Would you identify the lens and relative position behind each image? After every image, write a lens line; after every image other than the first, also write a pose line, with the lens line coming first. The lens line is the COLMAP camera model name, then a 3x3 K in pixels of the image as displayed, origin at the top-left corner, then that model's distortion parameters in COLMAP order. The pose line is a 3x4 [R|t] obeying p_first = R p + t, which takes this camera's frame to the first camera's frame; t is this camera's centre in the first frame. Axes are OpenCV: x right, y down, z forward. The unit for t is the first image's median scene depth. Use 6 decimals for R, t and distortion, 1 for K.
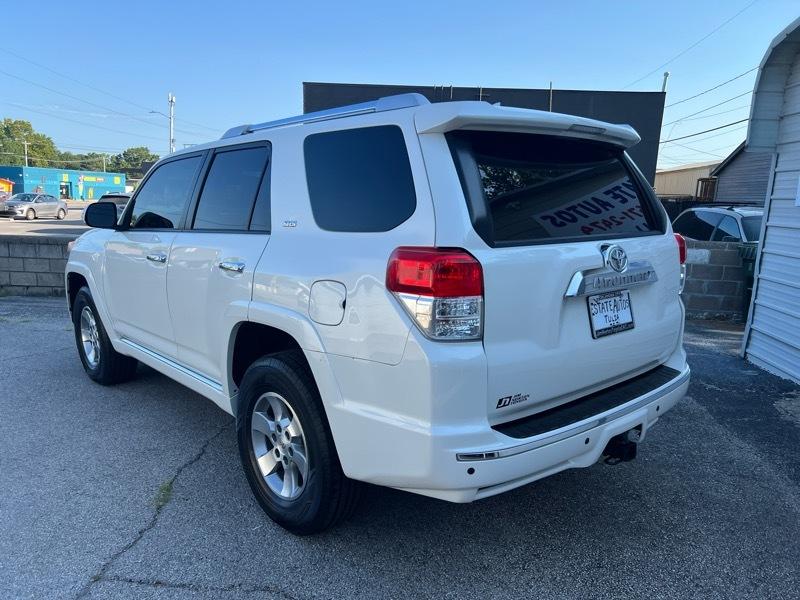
lens RADIAL K [[605.9, 0, 400.0], [0, 605.9, 300.0], [0, 0, 1]] dist [0.066149, -0.079275]
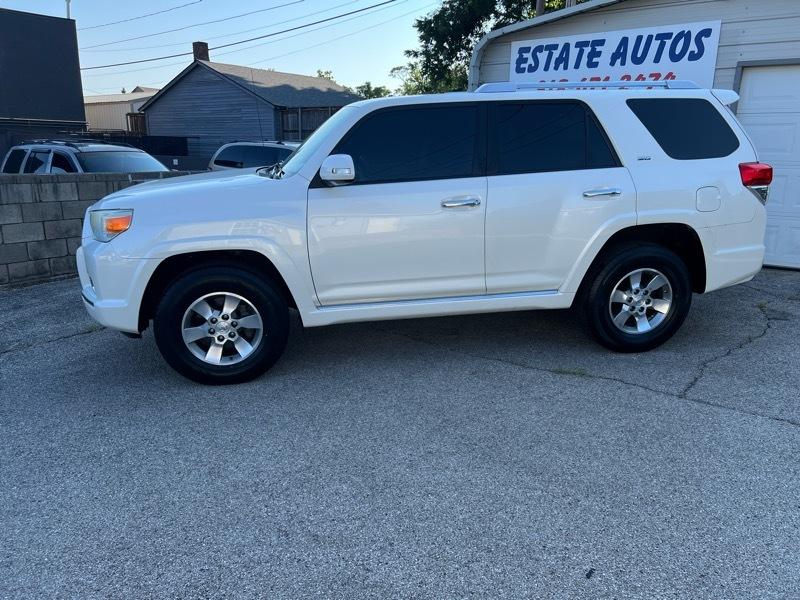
lens RADIAL K [[605.9, 0, 400.0], [0, 605.9, 300.0], [0, 0, 1]] dist [0.066149, -0.079275]
pose [[0.504644, -0.241293, 0.828922, -1.560794], [0.152841, 0.969952, 0.189297, -0.137240], [-0.849691, 0.031166, 0.526360, 0.592244]]
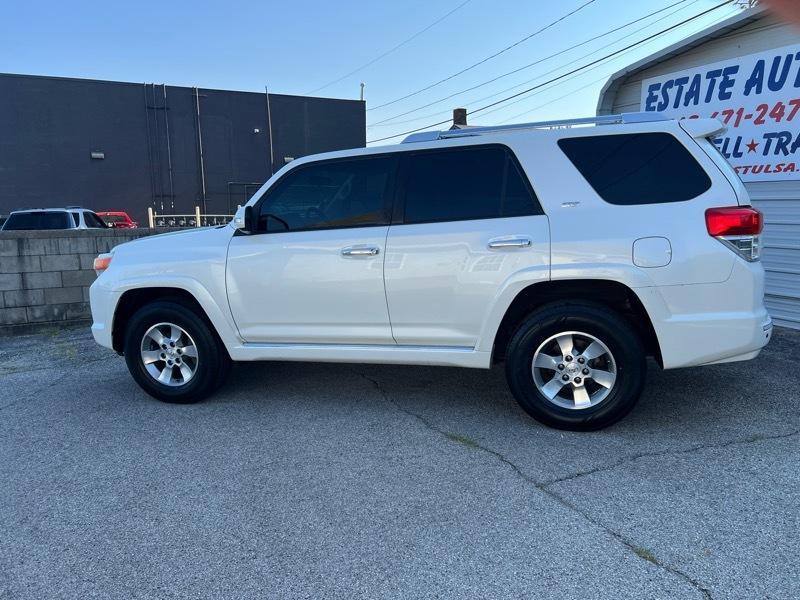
lens RADIAL K [[605.9, 0, 400.0], [0, 605.9, 300.0], [0, 0, 1]] dist [0.066149, -0.079275]
pose [[0.845610, -0.133639, 0.516802, -1.020577], [0.134603, 0.990252, 0.035826, -0.012339], [-0.516552, 0.039269, 0.855355, 0.035850]]
